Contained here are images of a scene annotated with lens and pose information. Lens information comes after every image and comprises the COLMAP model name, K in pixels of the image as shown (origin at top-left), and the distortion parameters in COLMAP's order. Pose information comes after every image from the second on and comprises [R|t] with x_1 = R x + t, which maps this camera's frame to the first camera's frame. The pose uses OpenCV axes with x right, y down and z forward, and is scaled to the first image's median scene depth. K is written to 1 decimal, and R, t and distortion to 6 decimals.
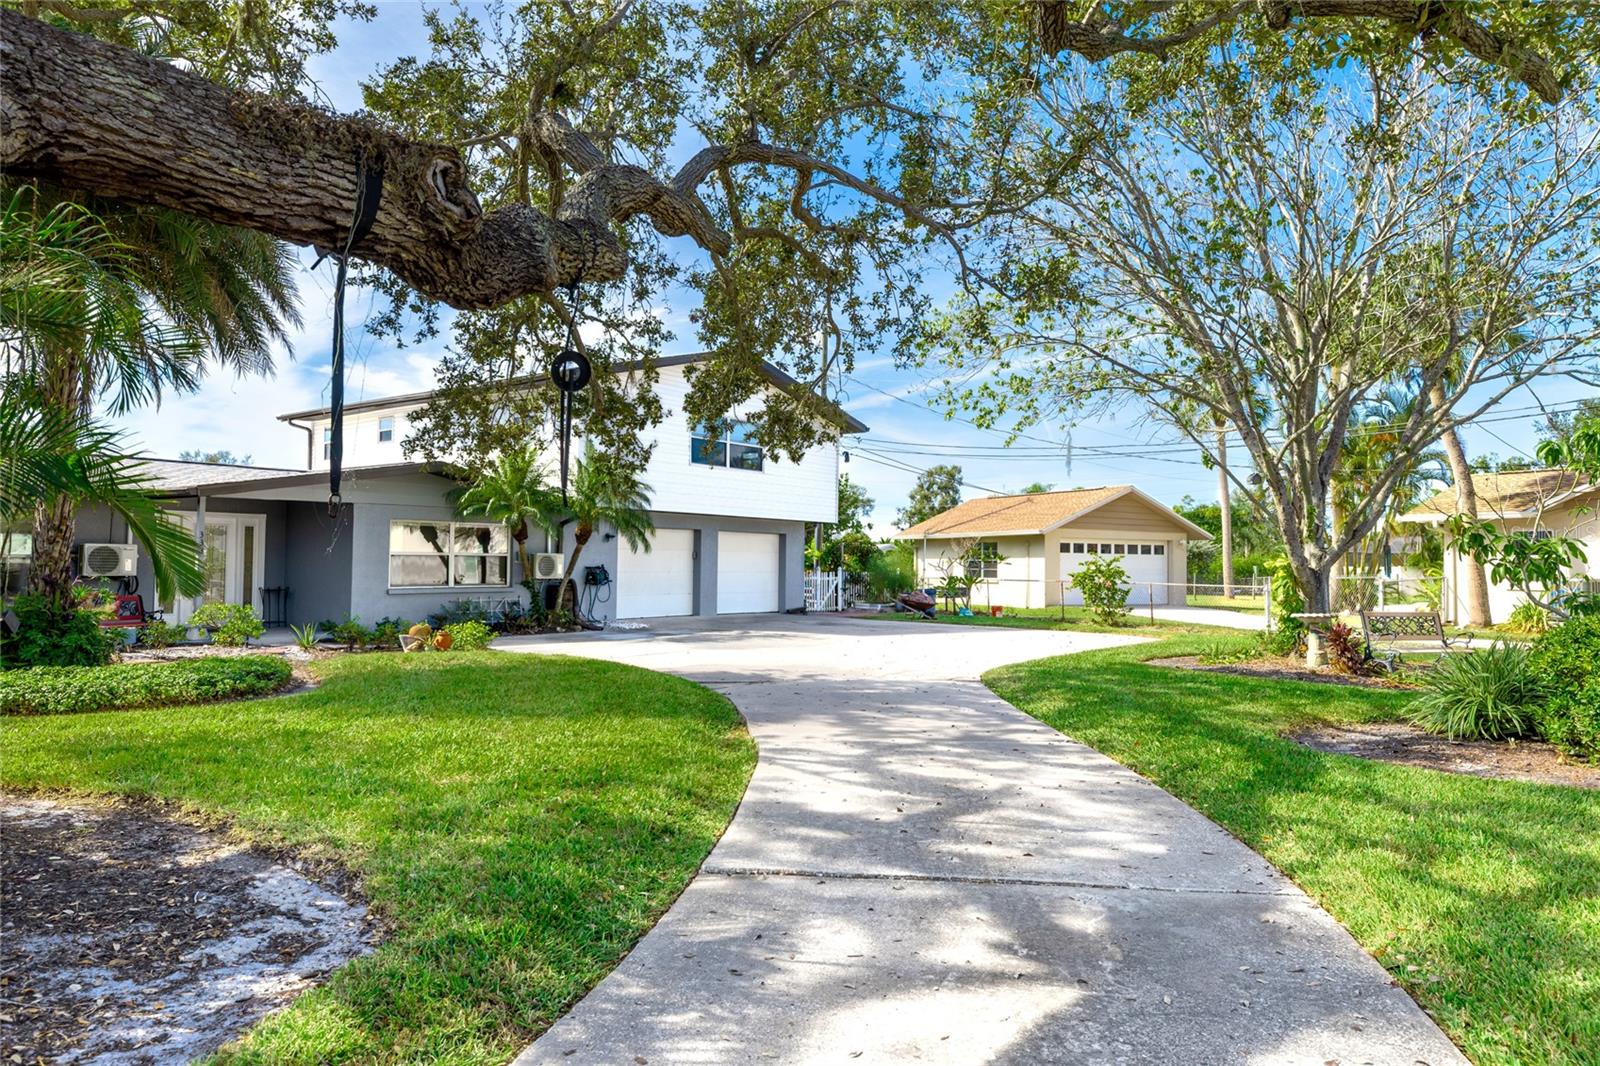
lens RADIAL K [[1100.4, 0, 800.0], [0, 1100.4, 533.0], [0, 0, 1]] dist [0.000400, -0.000235]
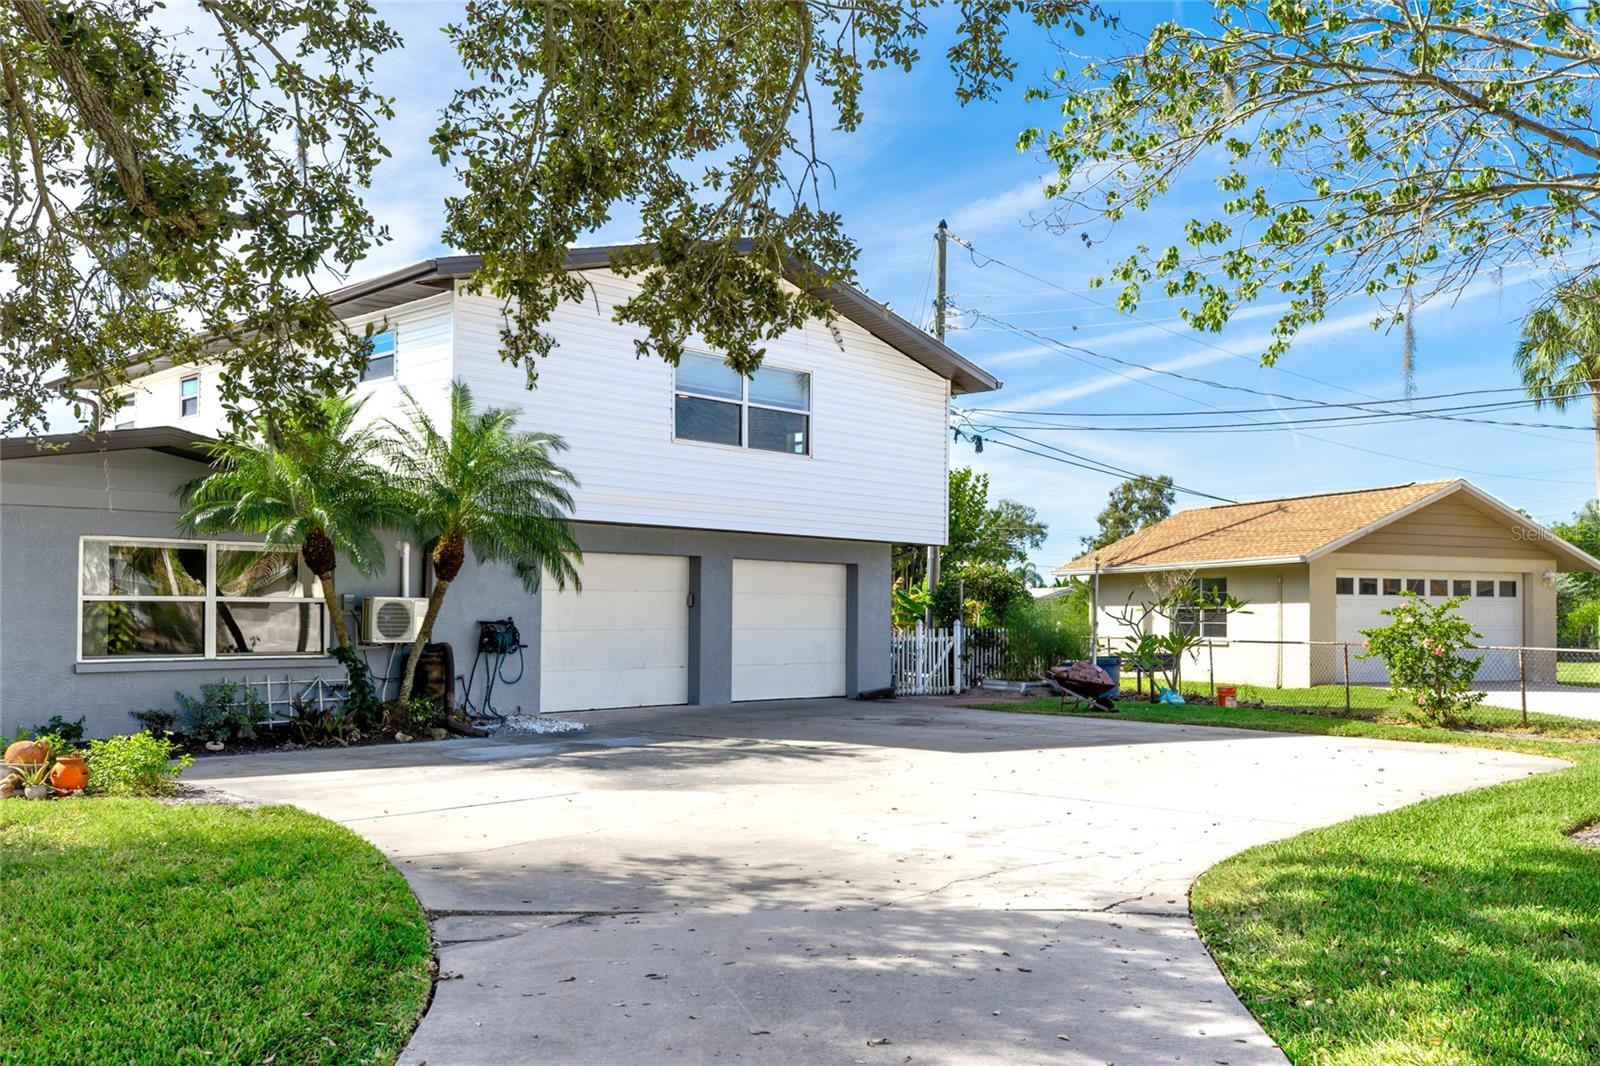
lens RADIAL K [[1374.5, 0, 801.4], [0, 1374.5, 608.7], [0, 0, 1]] dist [-0.019044, -0.008361]
pose [[0.992604, -0.004716, -0.121306, 0.046318], [0.007393, 0.999739, 0.021626, 0.008577], [0.121172, -0.022363, 0.992380, 0.267141]]
